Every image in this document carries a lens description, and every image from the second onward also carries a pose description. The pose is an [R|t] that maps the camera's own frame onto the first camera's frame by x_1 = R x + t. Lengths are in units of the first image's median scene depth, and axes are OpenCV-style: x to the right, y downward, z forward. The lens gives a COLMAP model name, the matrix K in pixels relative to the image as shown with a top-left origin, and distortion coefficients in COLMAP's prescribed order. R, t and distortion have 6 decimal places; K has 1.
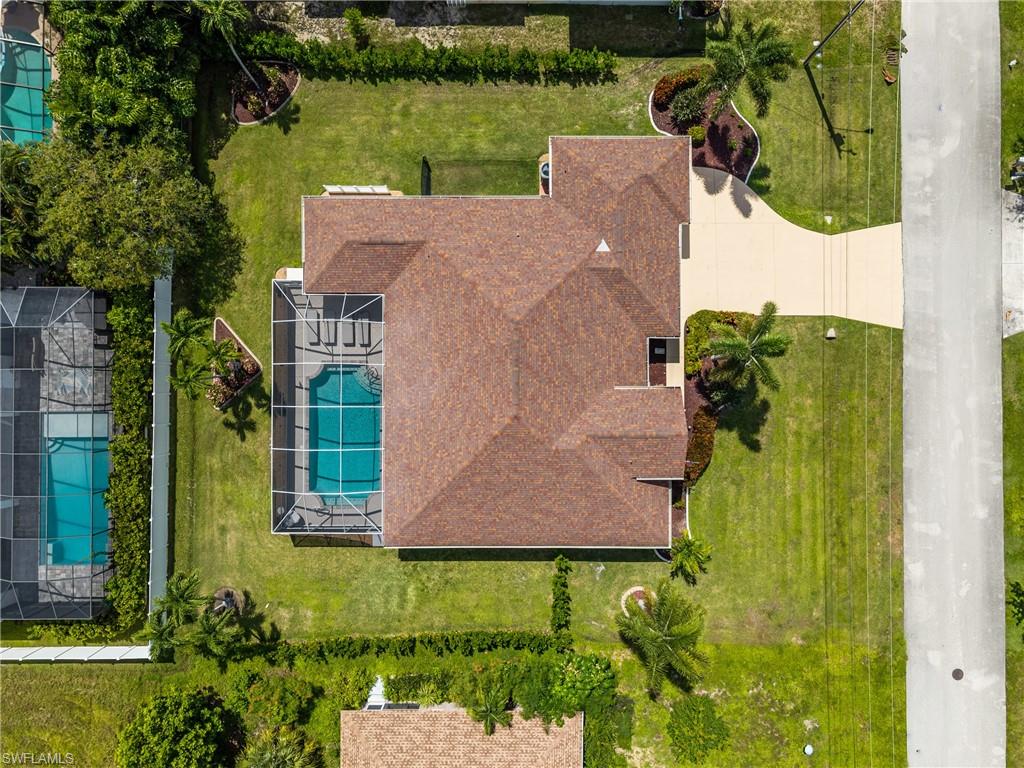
lens RADIAL K [[696.1, 0, 512.0], [0, 696.1, 384.0], [0, 0, 1]] dist [-0.000799, -0.000248]
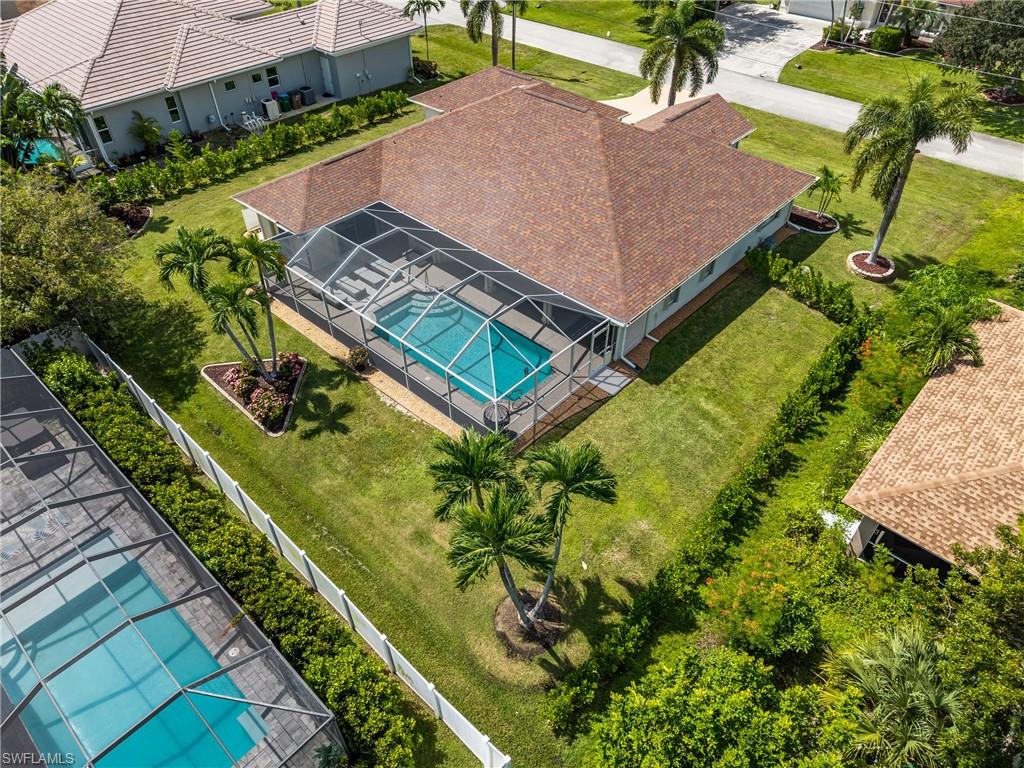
lens RADIAL K [[696.1, 0, 512.0], [0, 696.1, 384.0], [0, 0, 1]] dist [-0.000799, -0.000248]
pose [[0.678670, -0.491384, 0.545847, -0.602306], [0.734304, 0.468490, -0.491238, 0.469303], [-0.014338, 0.734206, 0.678775, 0.553913]]
